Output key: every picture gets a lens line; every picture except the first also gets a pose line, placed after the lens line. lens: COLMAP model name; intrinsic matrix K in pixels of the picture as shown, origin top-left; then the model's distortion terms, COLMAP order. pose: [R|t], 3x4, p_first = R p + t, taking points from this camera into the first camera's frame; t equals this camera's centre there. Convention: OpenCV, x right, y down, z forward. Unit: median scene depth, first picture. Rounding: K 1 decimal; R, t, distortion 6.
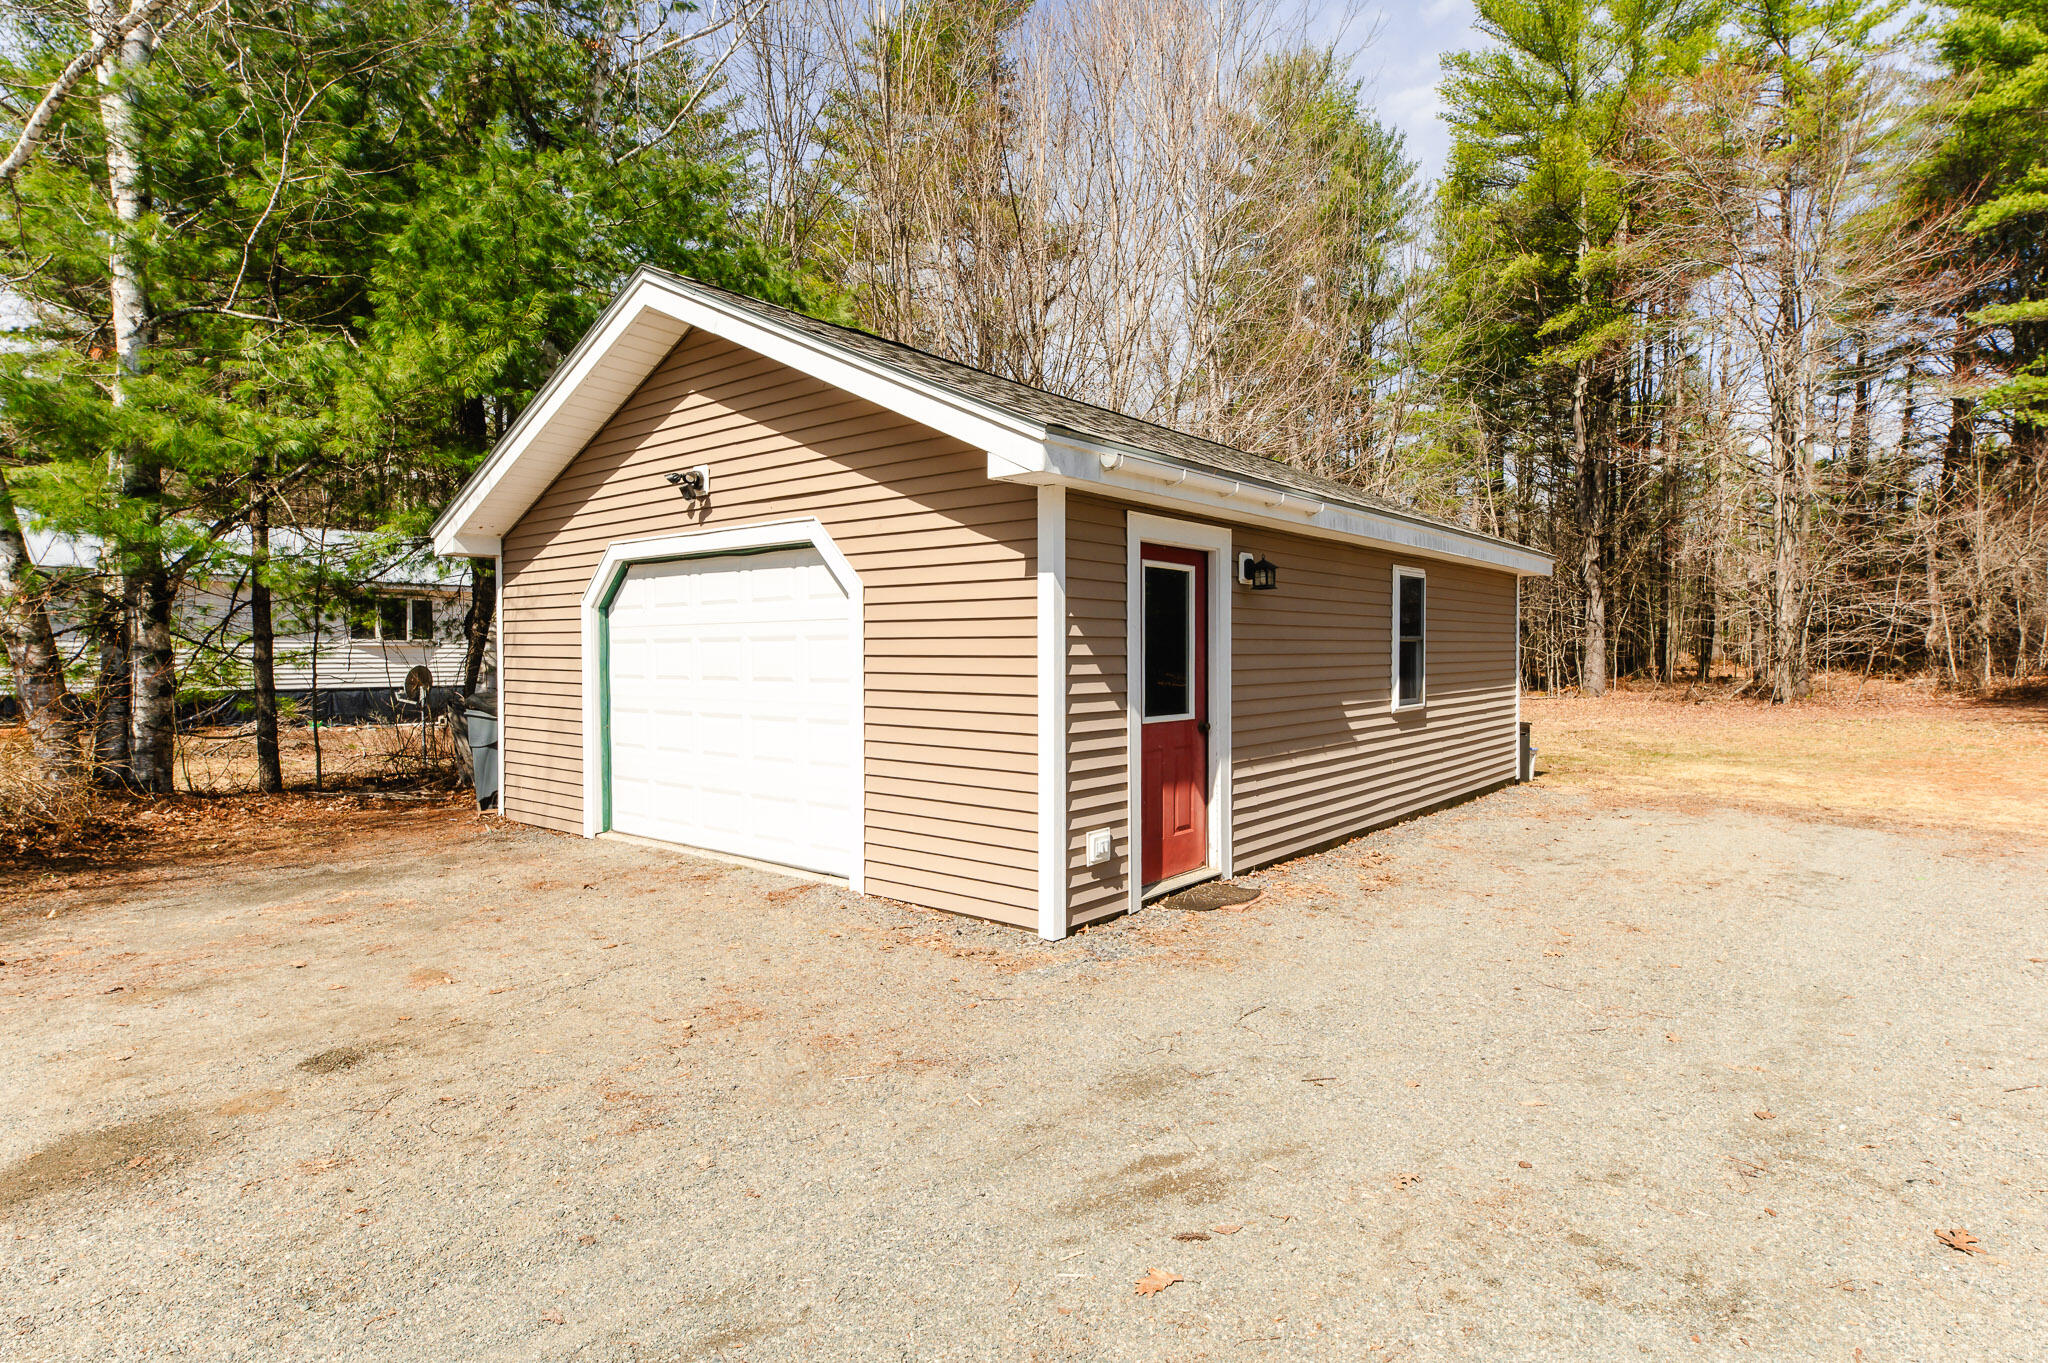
lens RADIAL K [[1042.0, 0, 1043.3], [0, 1042.0, 670.4], [0, 0, 1]] dist [0.023621, 0.000473]
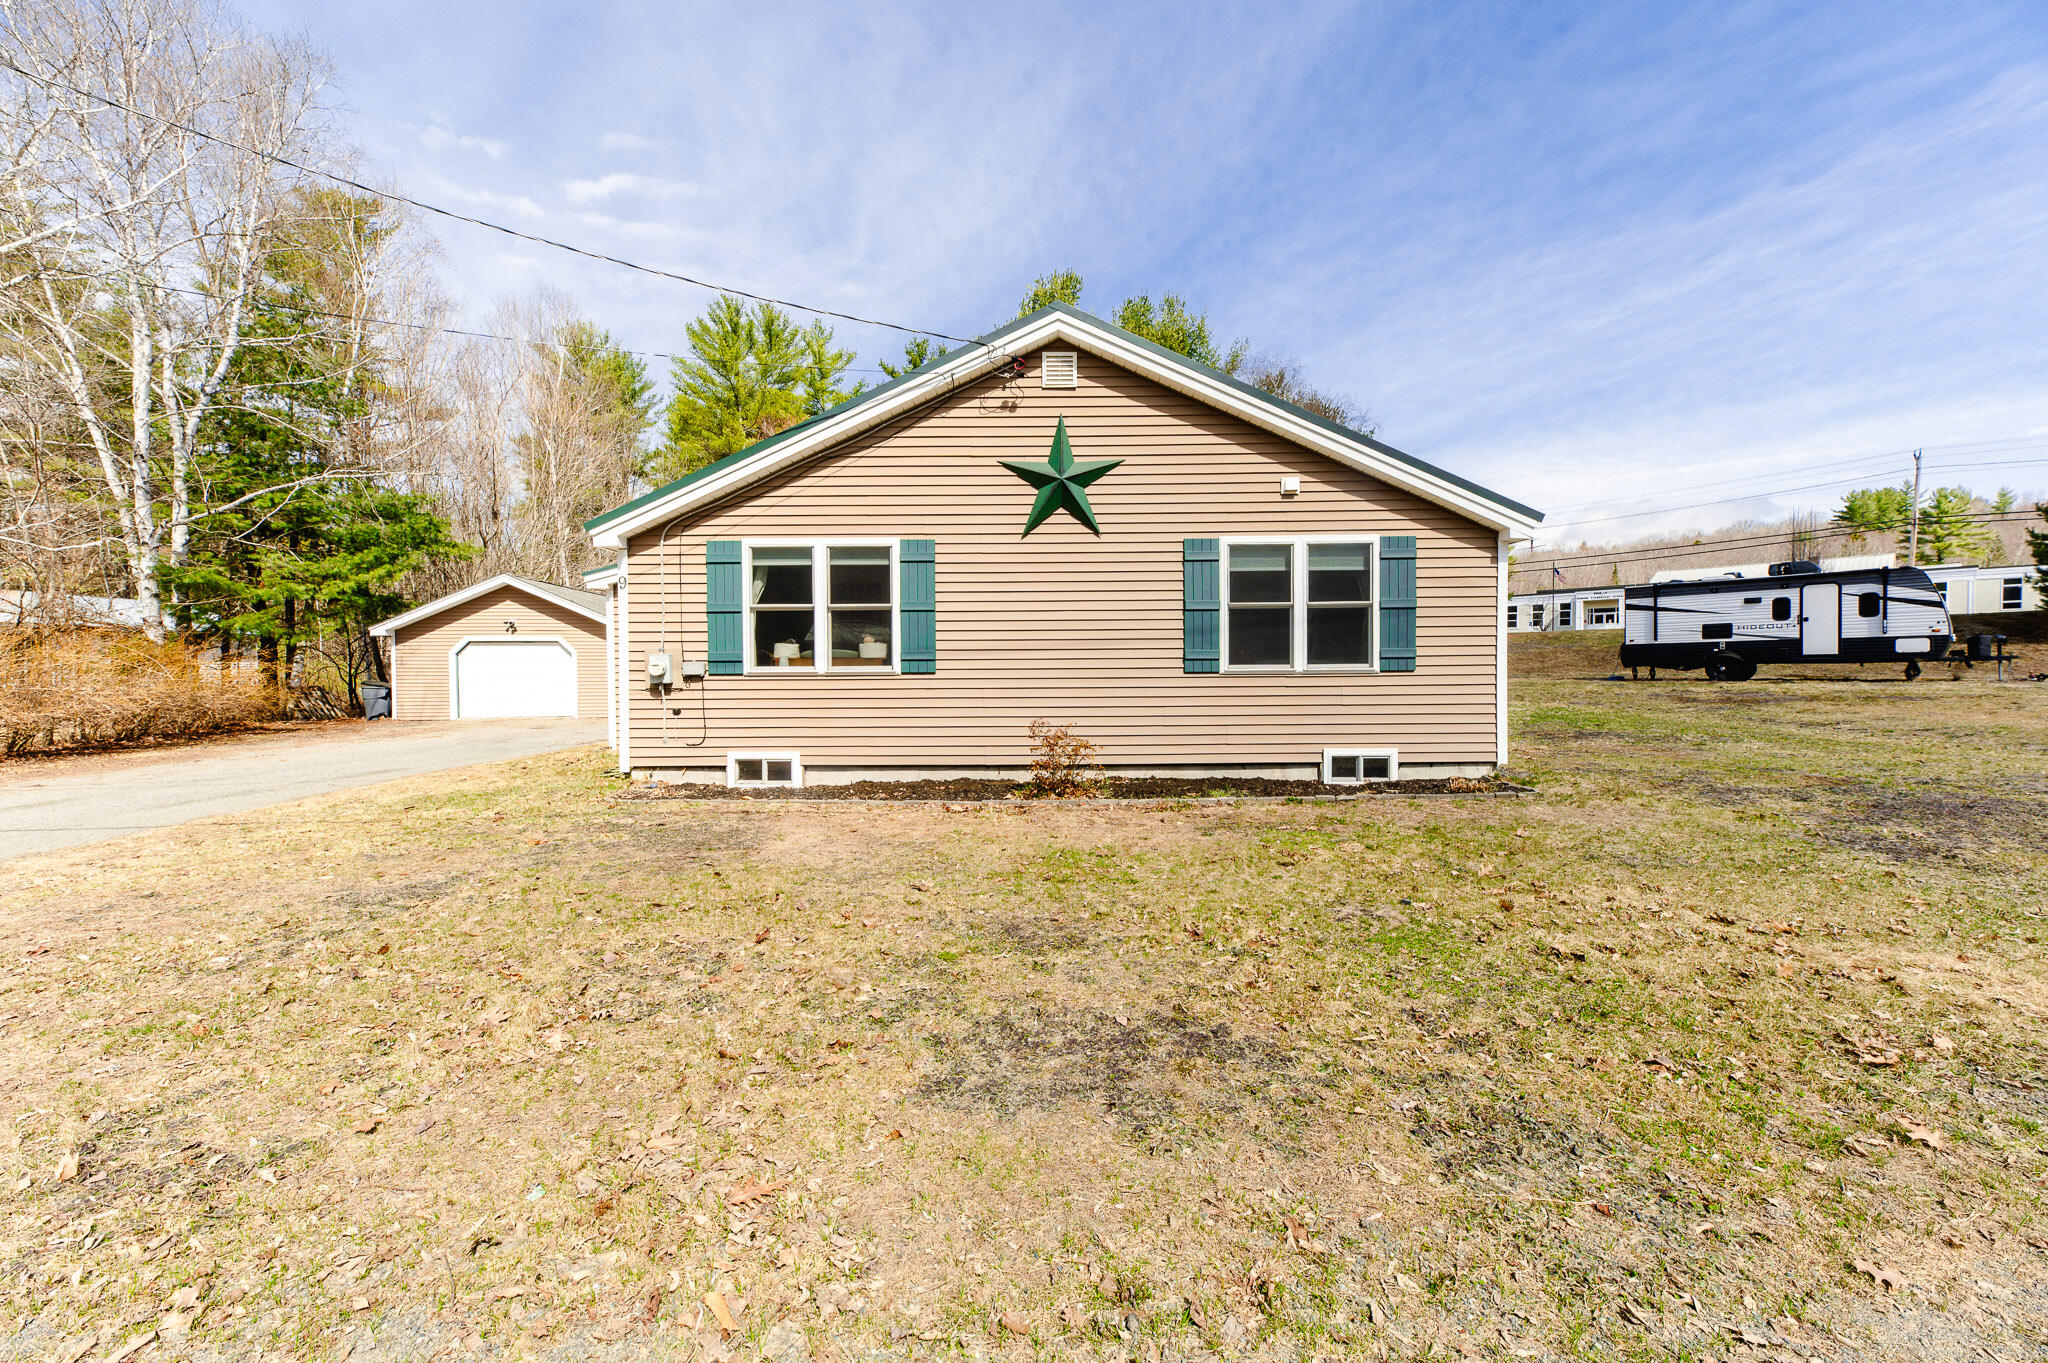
lens RADIAL K [[792.3, 0, 1015.5], [0, 792.3, 684.8], [0, 0, 1]] dist [0.016810, 0.000649]
pose [[0.712859, -0.016826, 0.701105, -0.973007], [0.016109, 0.999841, 0.007617, 0.055405], [-0.701122, 0.005864, 0.713017, -2.239687]]
